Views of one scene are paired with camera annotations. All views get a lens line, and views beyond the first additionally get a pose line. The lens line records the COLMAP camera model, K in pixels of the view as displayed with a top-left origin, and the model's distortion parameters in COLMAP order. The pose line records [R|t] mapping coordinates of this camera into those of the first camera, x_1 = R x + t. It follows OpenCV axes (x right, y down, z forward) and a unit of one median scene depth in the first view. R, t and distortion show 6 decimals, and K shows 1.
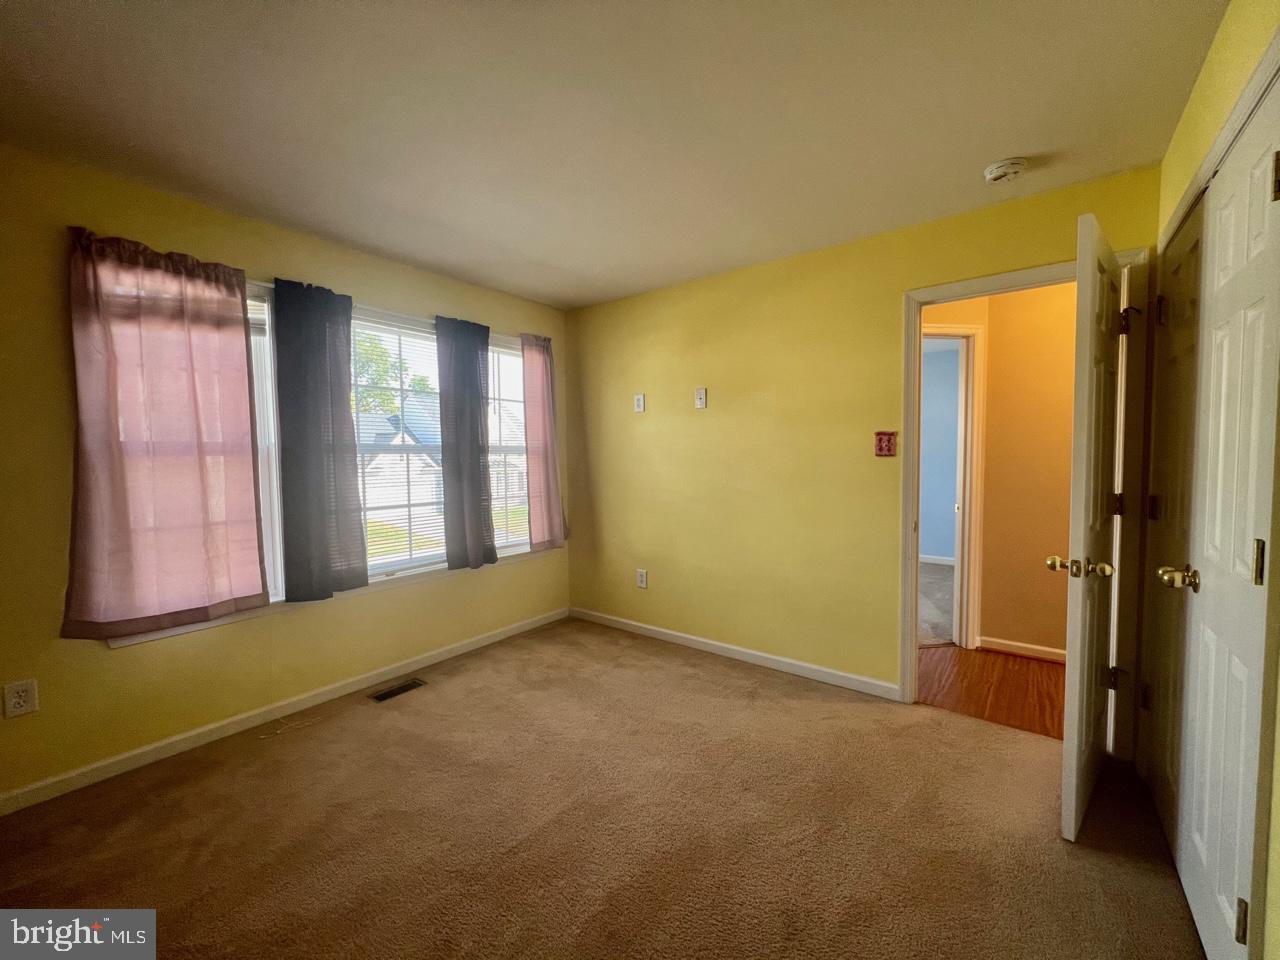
lens RADIAL K [[516.9, 0, 638.5], [0, 516.9, 484.0], [0, 0, 1]] dist [0.001111, -0.000288]
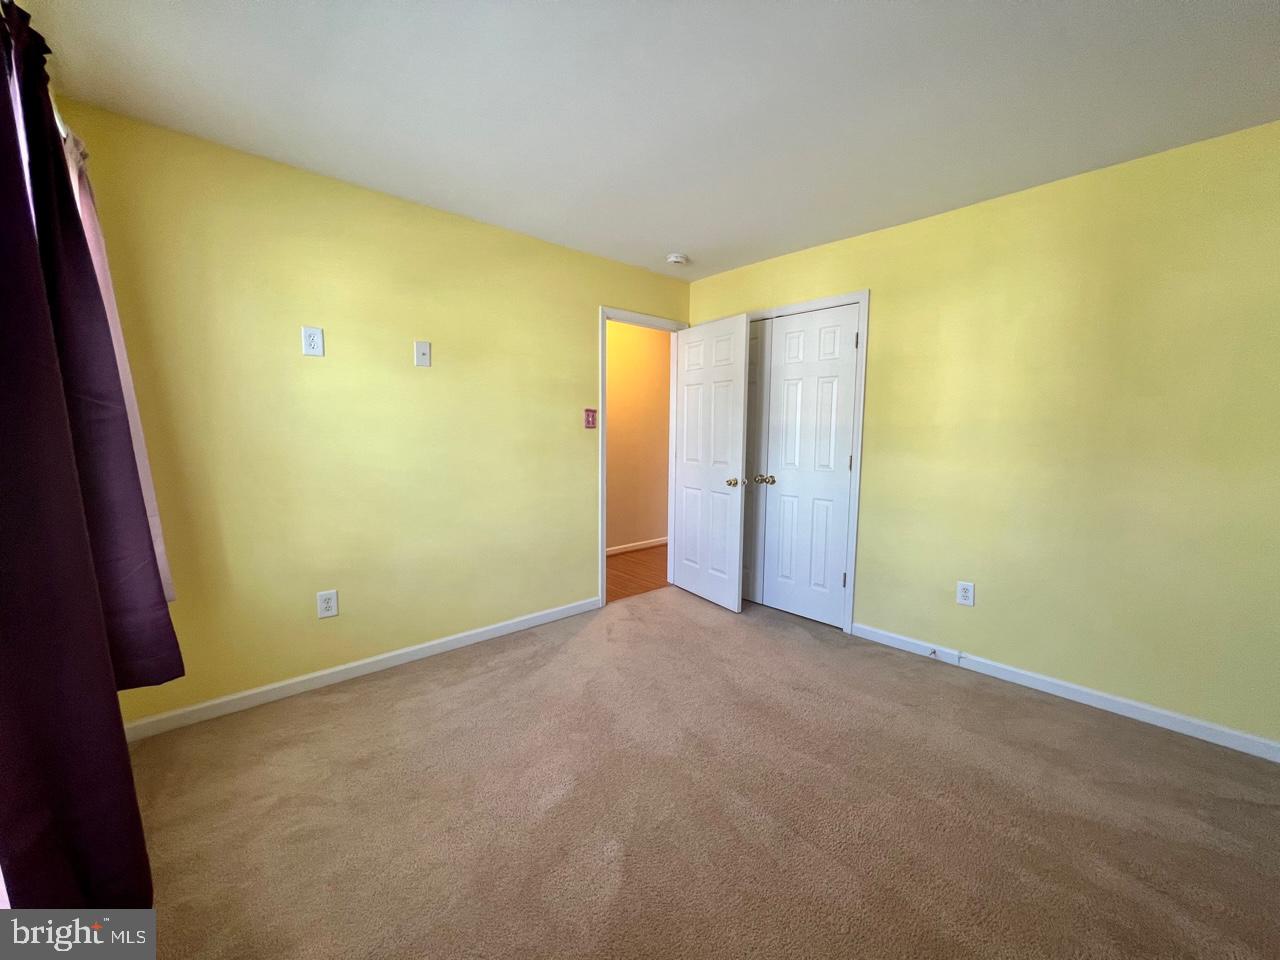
lens RADIAL K [[516.9, 0, 640.1], [0, 516.9, 486.0], [0, 0, 1]] dist [0.001111, -0.000288]
pose [[0.160387, -0.094370, 0.982533, -0.801689], [0.046783, 0.995027, 0.087934, -0.016668], [-0.985945, 0.031862, 0.164005, 0.659814]]
